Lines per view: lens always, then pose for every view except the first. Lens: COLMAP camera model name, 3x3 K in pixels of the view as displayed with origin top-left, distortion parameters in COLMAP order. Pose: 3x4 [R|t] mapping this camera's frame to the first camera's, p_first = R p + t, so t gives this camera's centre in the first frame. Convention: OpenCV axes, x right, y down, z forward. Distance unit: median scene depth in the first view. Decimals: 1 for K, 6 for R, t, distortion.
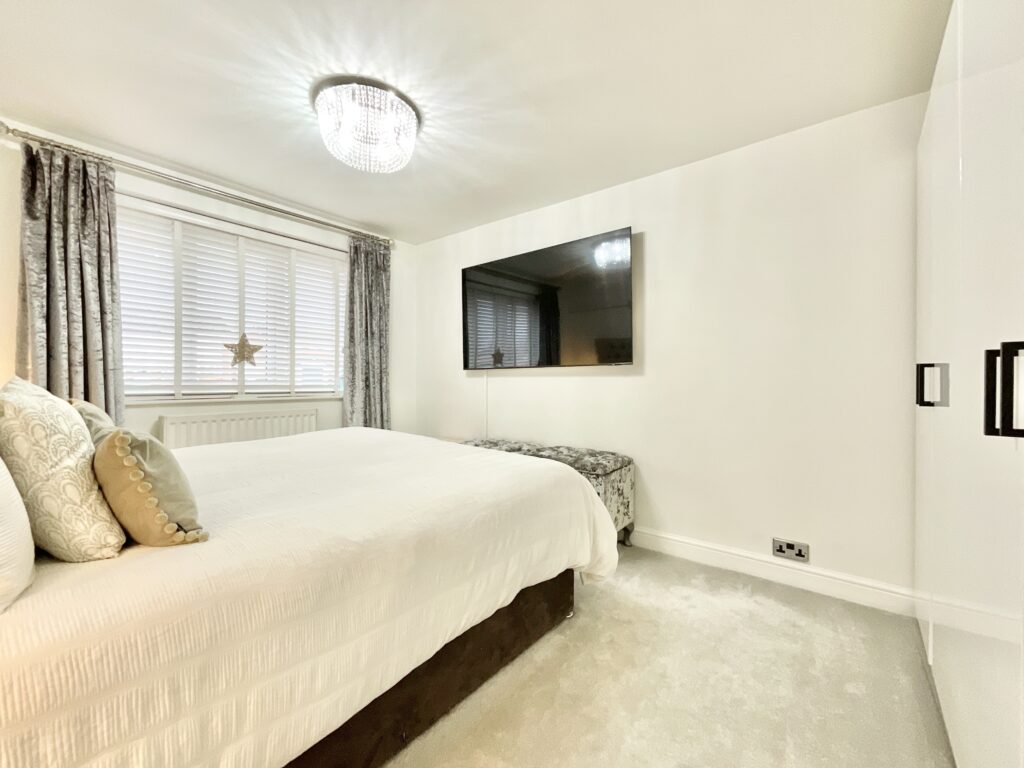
lens RADIAL K [[422.1, 0, 512.0], [0, 422.1, 384.0], [0, 0, 1]] dist [0.000104, 0.000065]
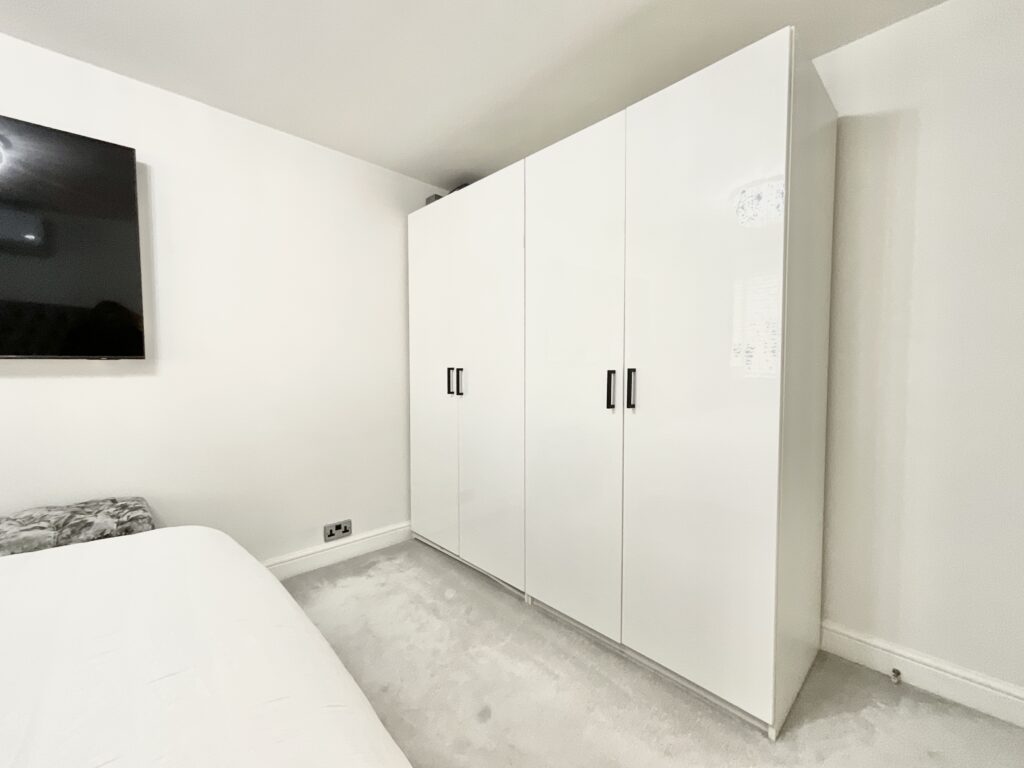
lens RADIAL K [[422.1, 0, 512.0], [0, 422.1, 384.0], [0, 0, 1]] dist [0.000104, 0.000065]
pose [[0.131113, -0.042236, 0.990467, -0.446559], [0.012381, 0.999084, 0.040965, -0.040650], [-0.991290, 0.006892, 0.131515, 0.475748]]
